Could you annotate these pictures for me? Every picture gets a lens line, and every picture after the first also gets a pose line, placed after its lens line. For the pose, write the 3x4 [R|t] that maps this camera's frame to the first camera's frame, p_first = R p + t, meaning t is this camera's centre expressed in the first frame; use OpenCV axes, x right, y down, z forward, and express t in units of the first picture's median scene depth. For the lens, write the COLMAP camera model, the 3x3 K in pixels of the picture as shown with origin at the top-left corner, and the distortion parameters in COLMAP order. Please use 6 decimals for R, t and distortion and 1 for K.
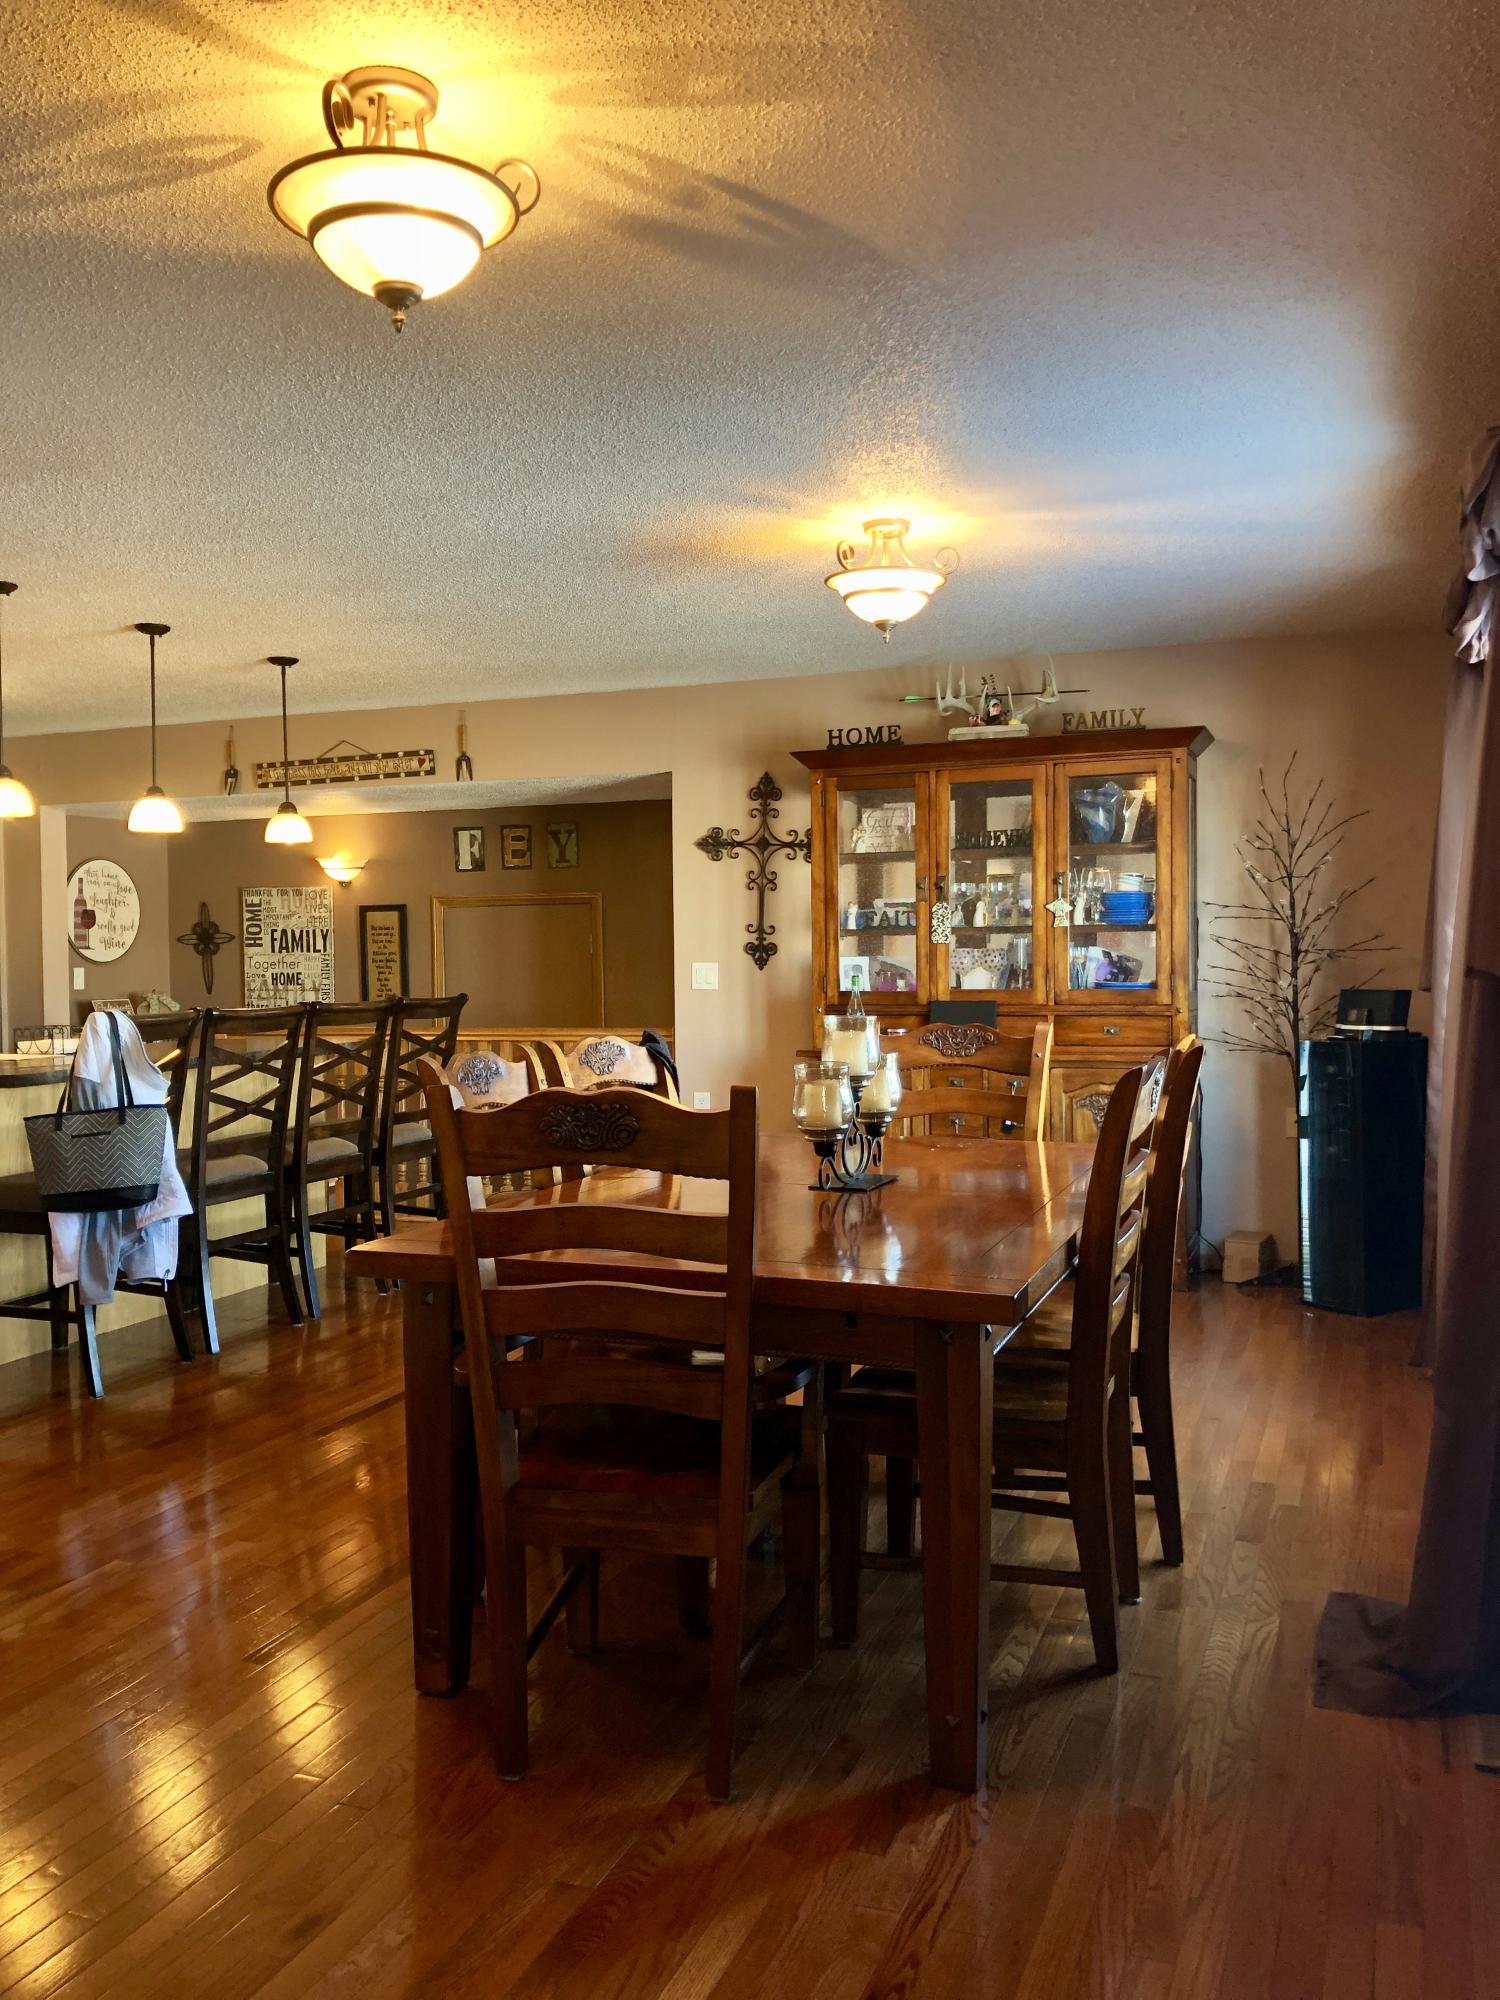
lens RADIAL K [[1670.4, 0, 748.5], [0, 1670.4, 1004.8], [0, 0, 1]] dist [0.035156, -0.010006]
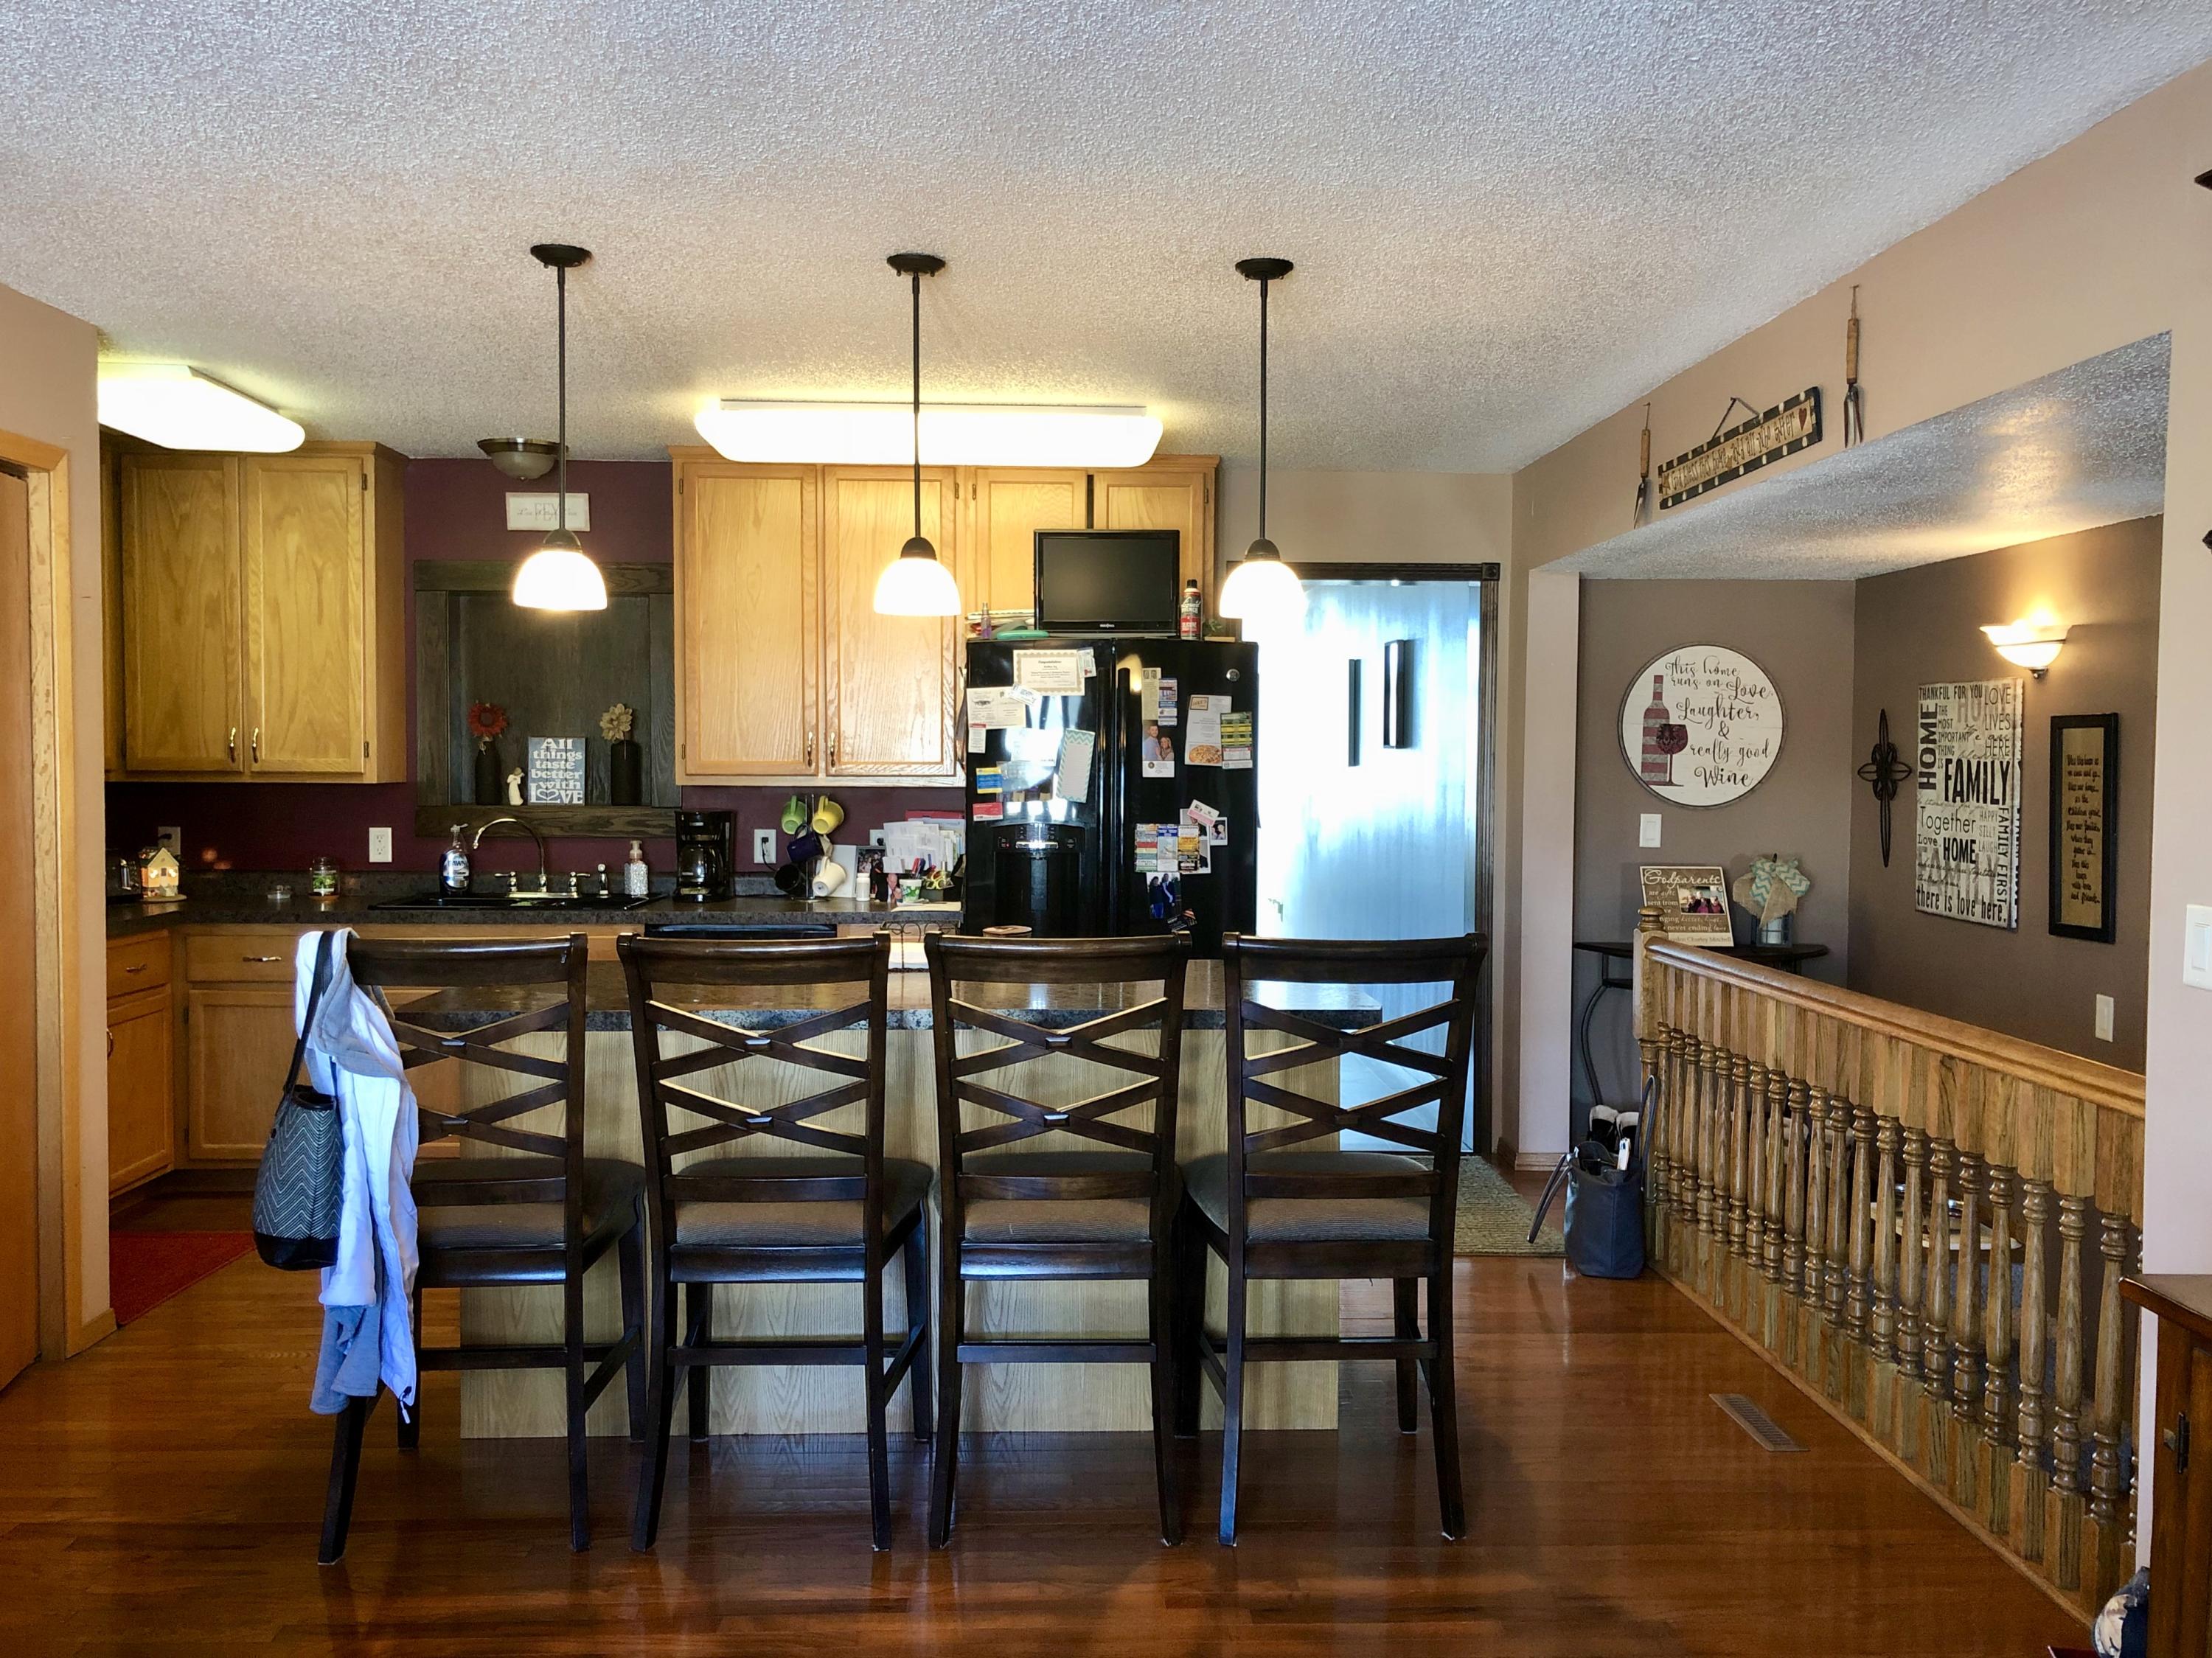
lens RADIAL K [[1847.3, 0, 1113.2], [0, 1847.3, 825.2], [0, 0, 1]] dist [0.035156, -0.010006]
pose [[0.430650, 0.050883, -0.901083, 0.154810], [-0.039035, 0.998525, 0.037730, -0.036169], [0.901674, 0.018925, 0.432001, 0.495367]]
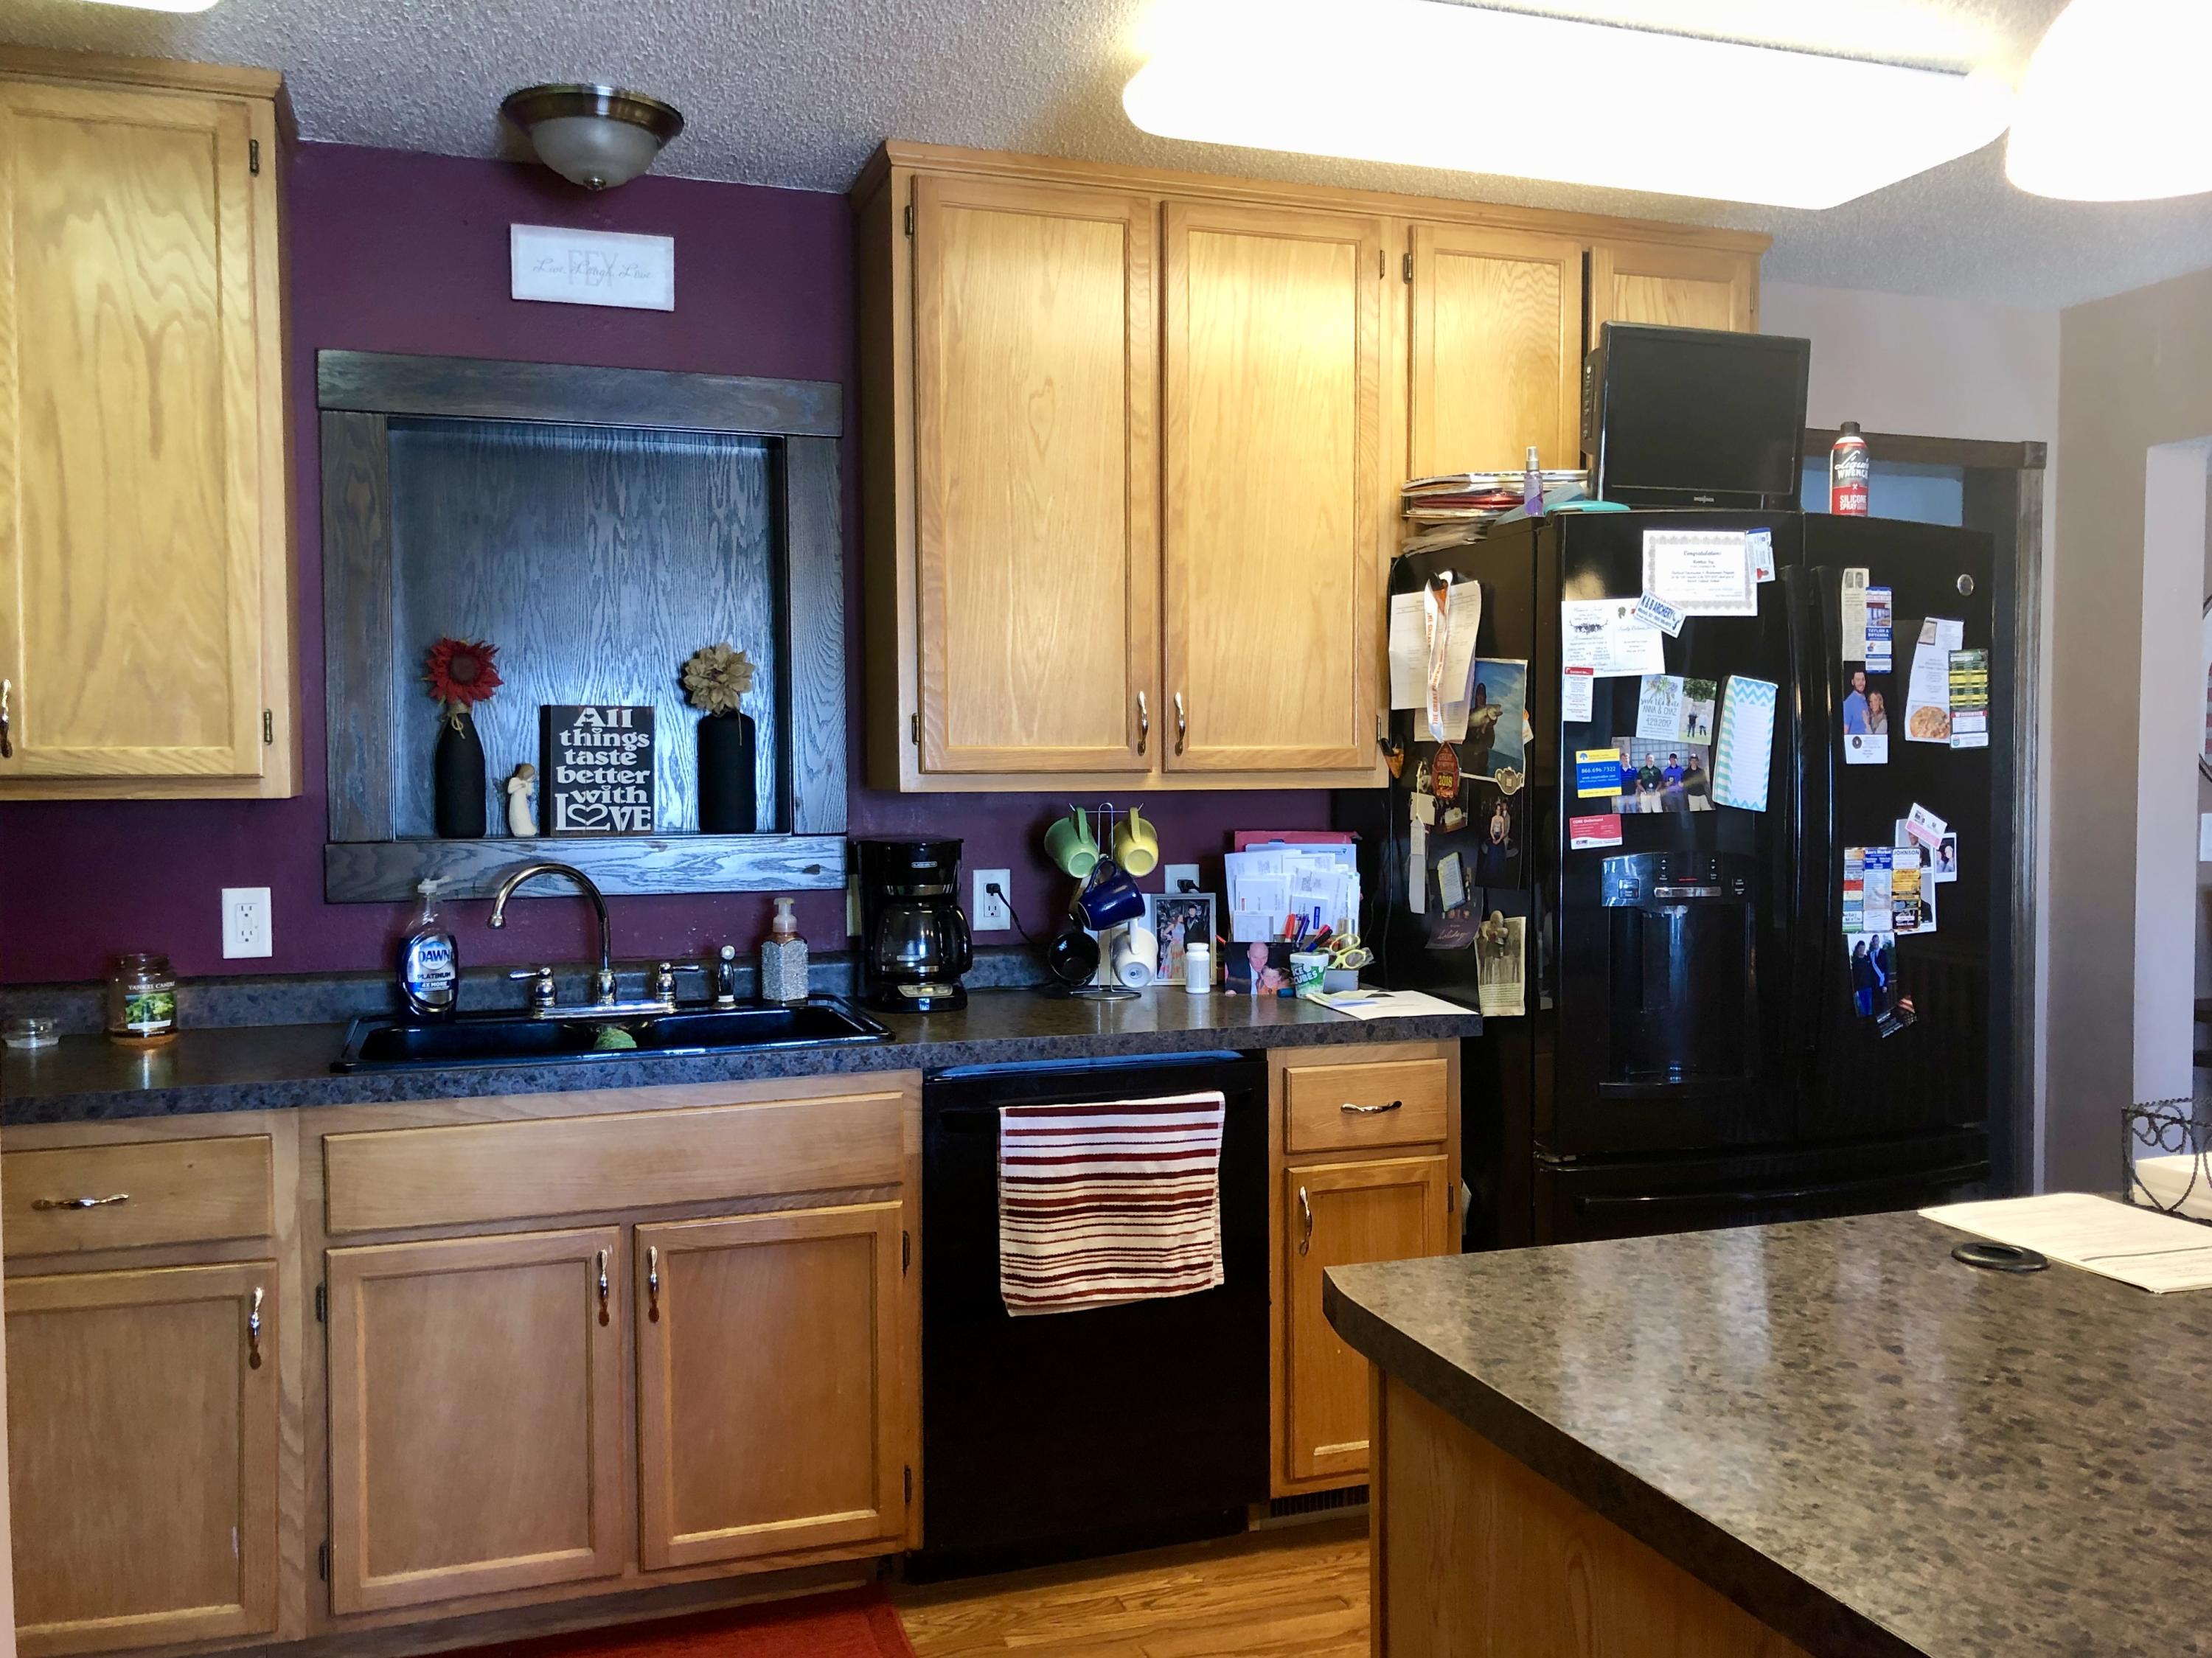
lens RADIAL K [[1847.3, 0, 1108.4], [0, 1847.3, 824.0], [0, 0, 1]] dist [0.035156, -0.010006]
pose [[0.665475, 0.037046, -0.745500, -0.082568], [-0.027360, 0.999307, 0.025236, -0.028125], [0.745918, 0.003603, 0.666028, 0.459730]]
